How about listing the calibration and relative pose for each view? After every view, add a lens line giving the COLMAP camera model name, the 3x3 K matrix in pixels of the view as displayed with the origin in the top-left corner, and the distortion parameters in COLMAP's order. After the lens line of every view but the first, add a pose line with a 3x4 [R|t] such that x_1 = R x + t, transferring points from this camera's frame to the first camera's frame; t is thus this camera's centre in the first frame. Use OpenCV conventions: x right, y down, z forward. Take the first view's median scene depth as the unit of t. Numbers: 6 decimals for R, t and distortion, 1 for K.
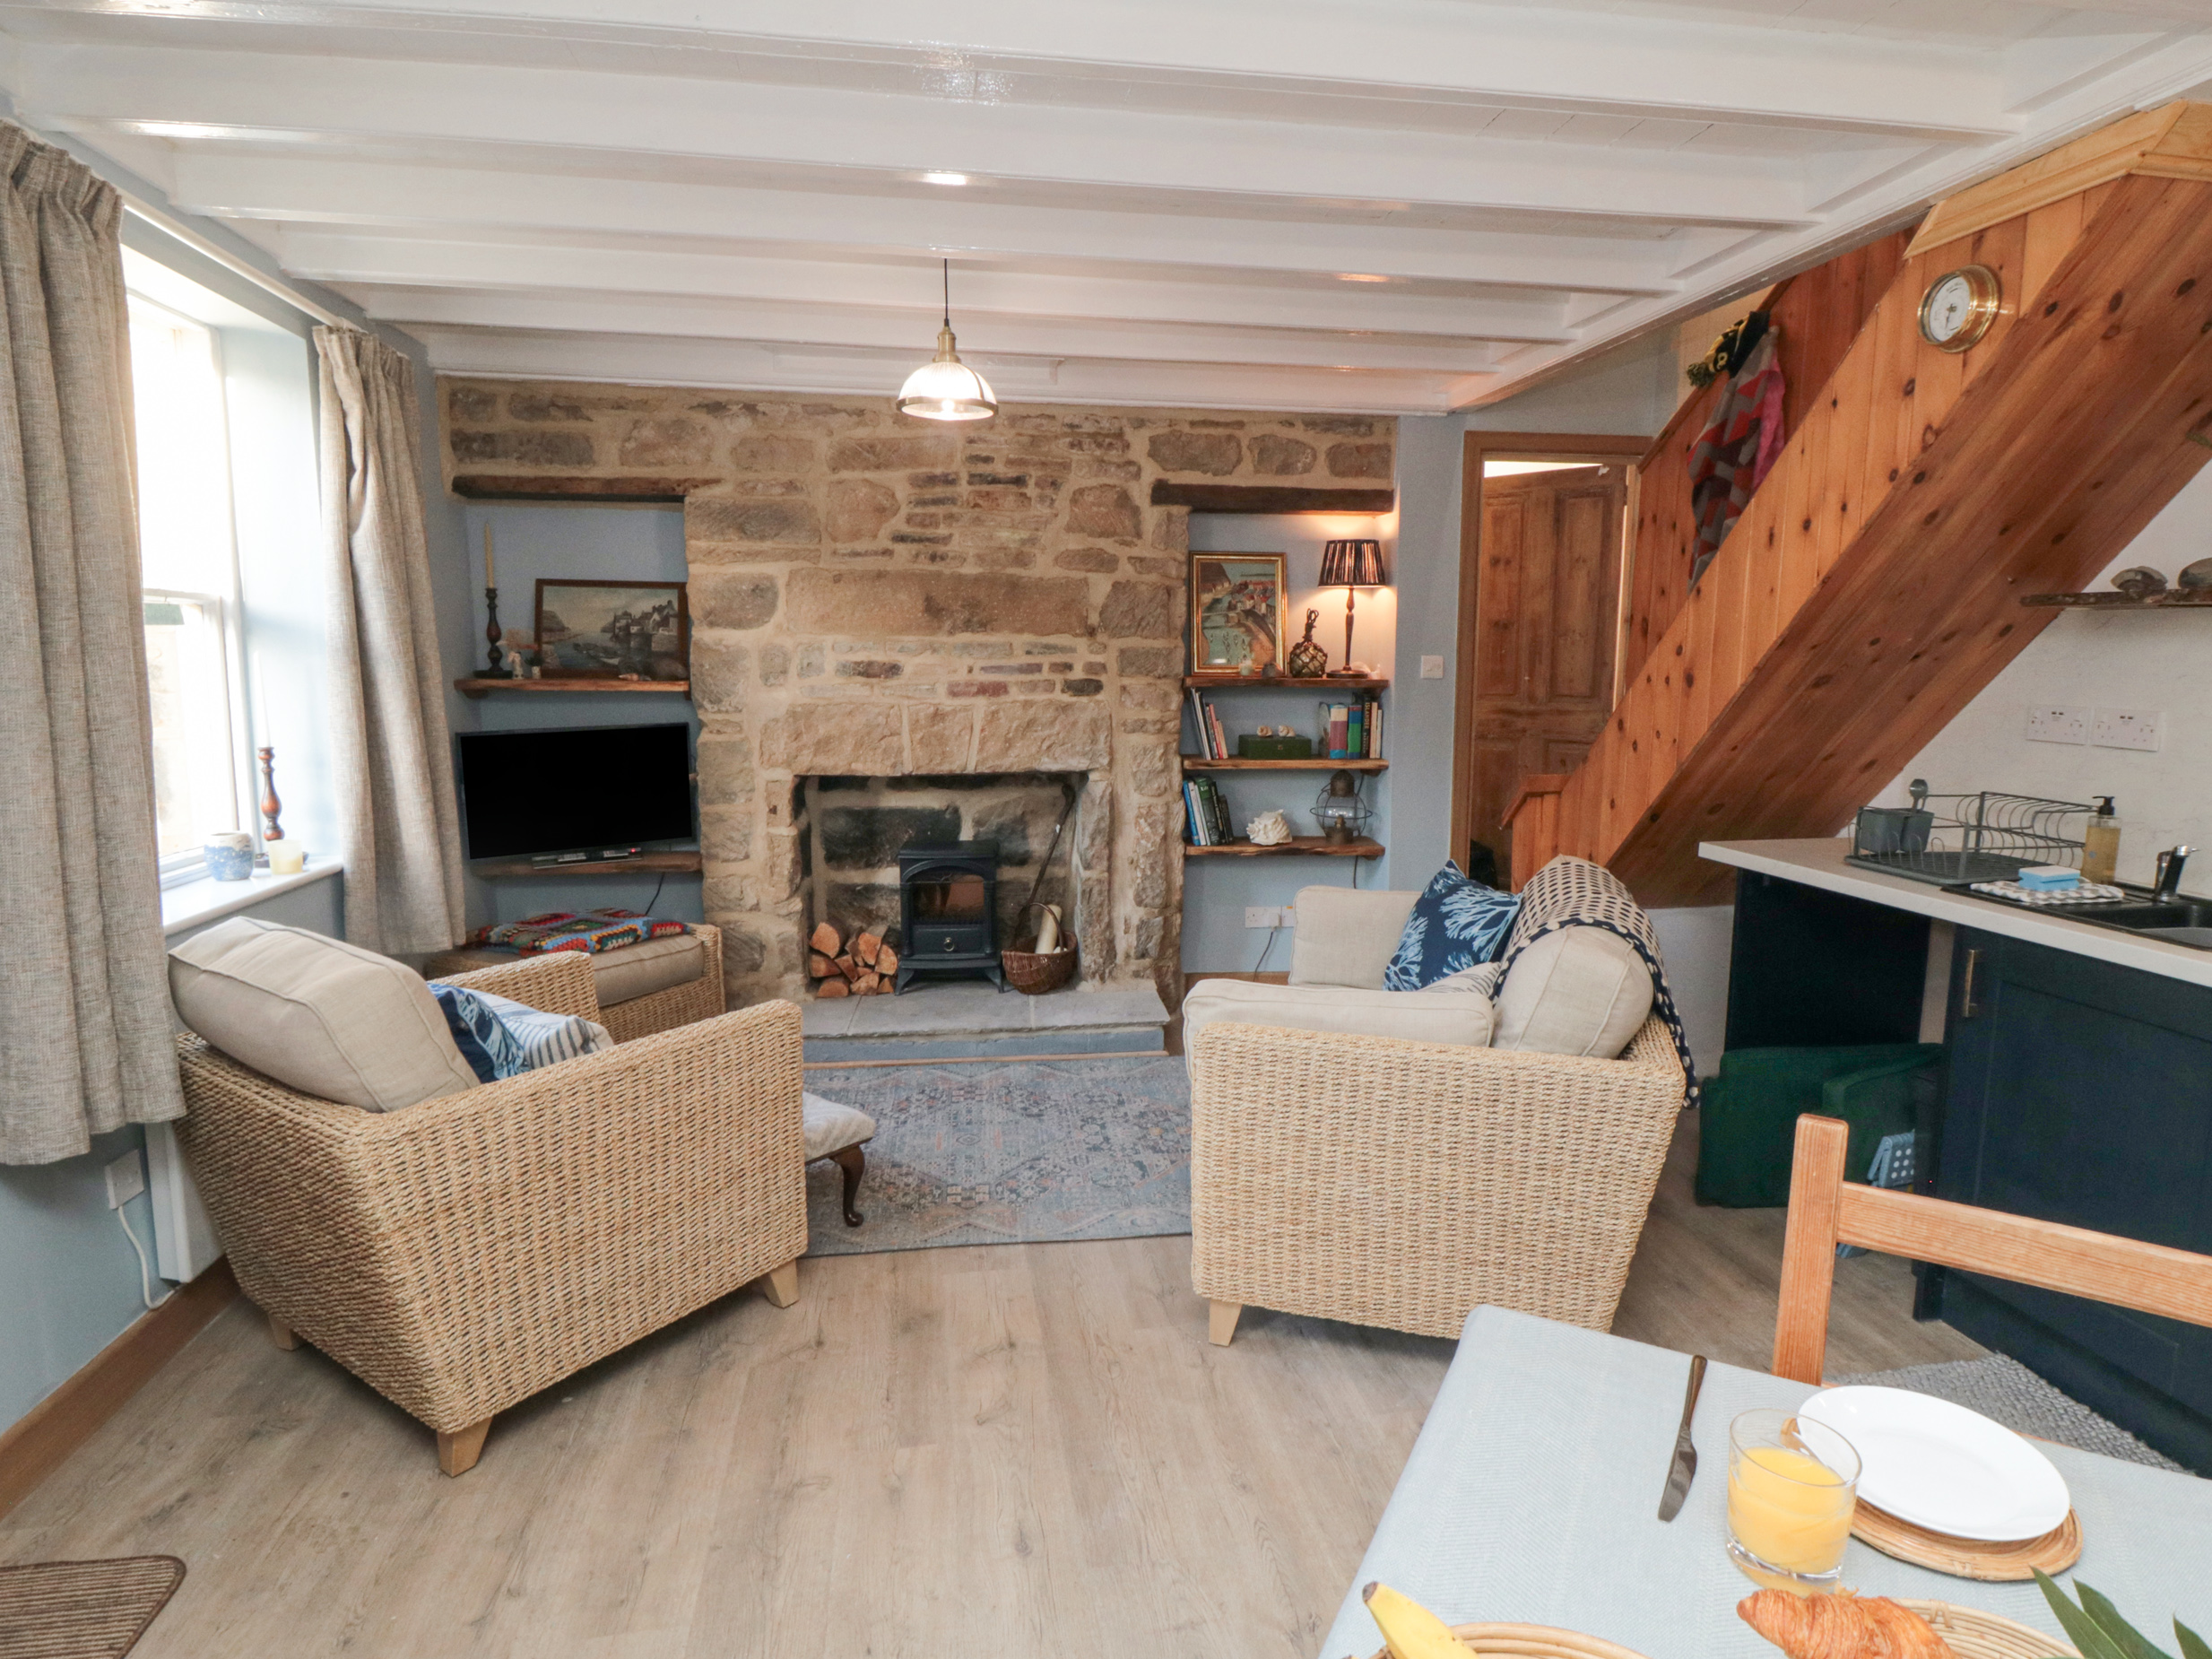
lens RADIAL K [[1101.6, 0, 1130.5], [0, 1101.6, 821.5], [0, 0, 1]] dist [0.007172, -0.015592]
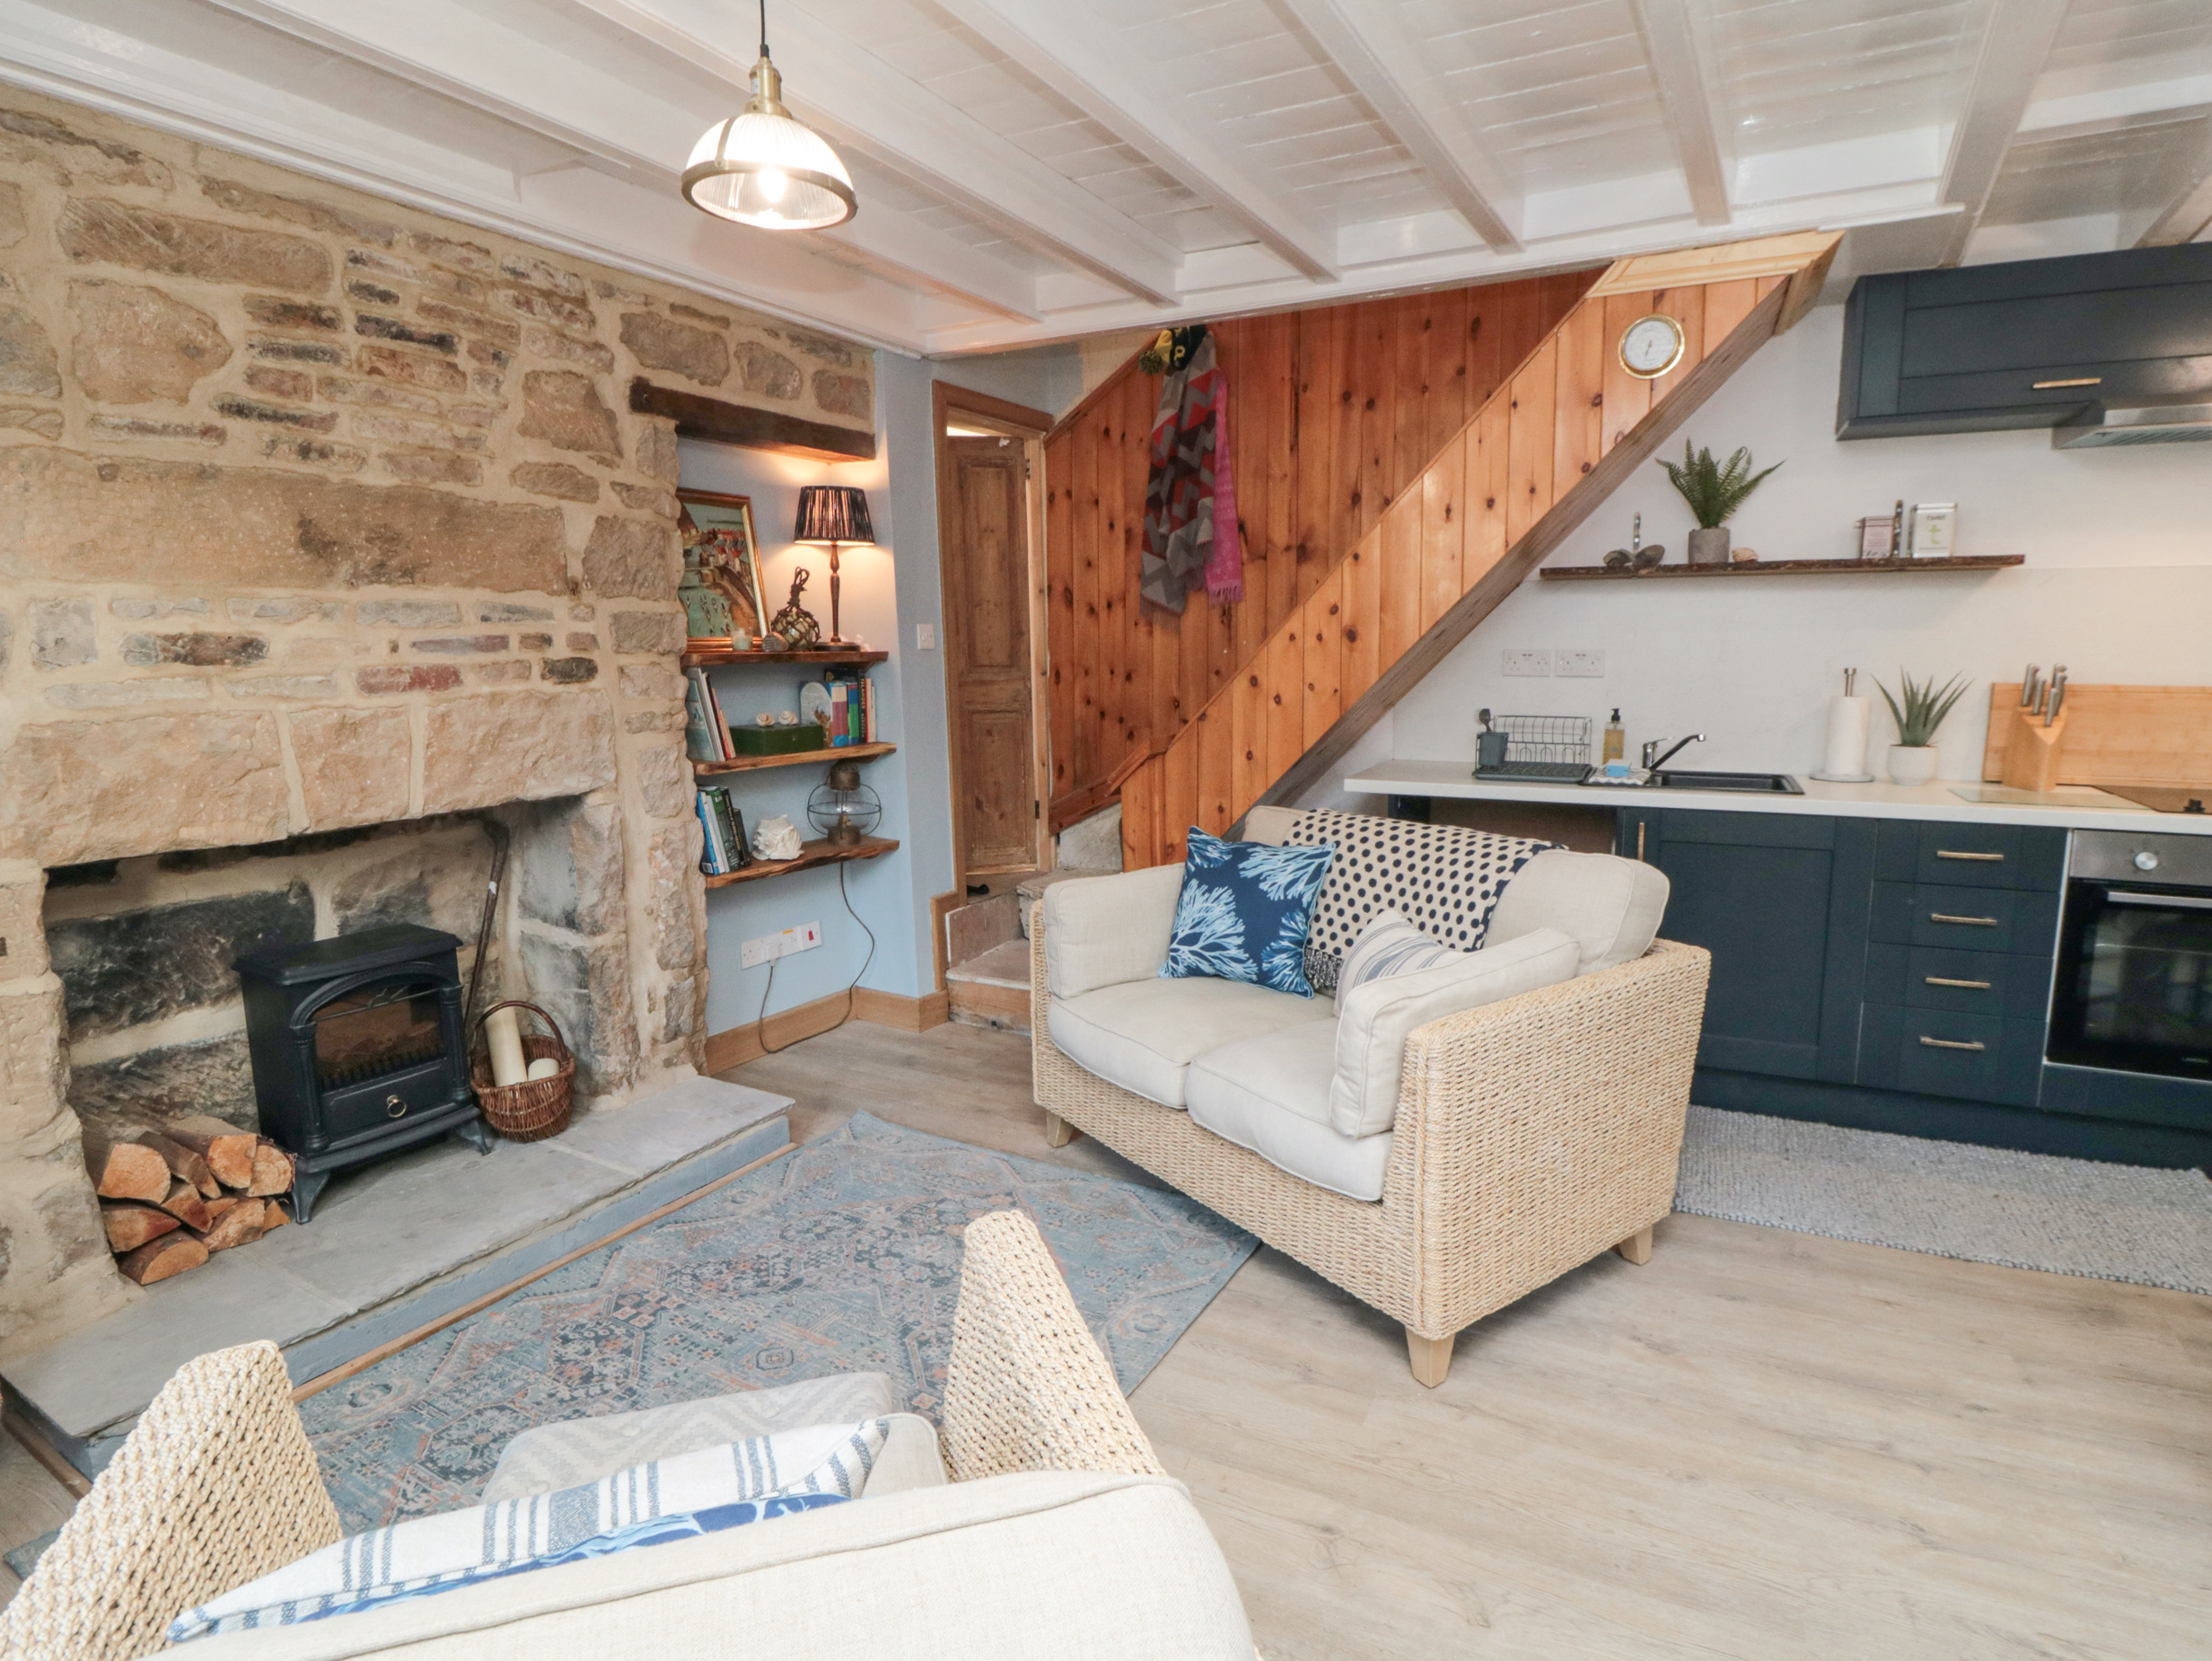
lens RADIAL K [[1101.6, 0, 1130.5], [0, 1101.6, 822.5], [0, 0, 1]] dist [0.007172, -0.015592]
pose [[0.636025, -0.138581, 0.759123, -0.354992], [0.129132, 0.988984, 0.072352, -0.034241], [-0.760787, 0.052009, 0.646914, 0.307465]]
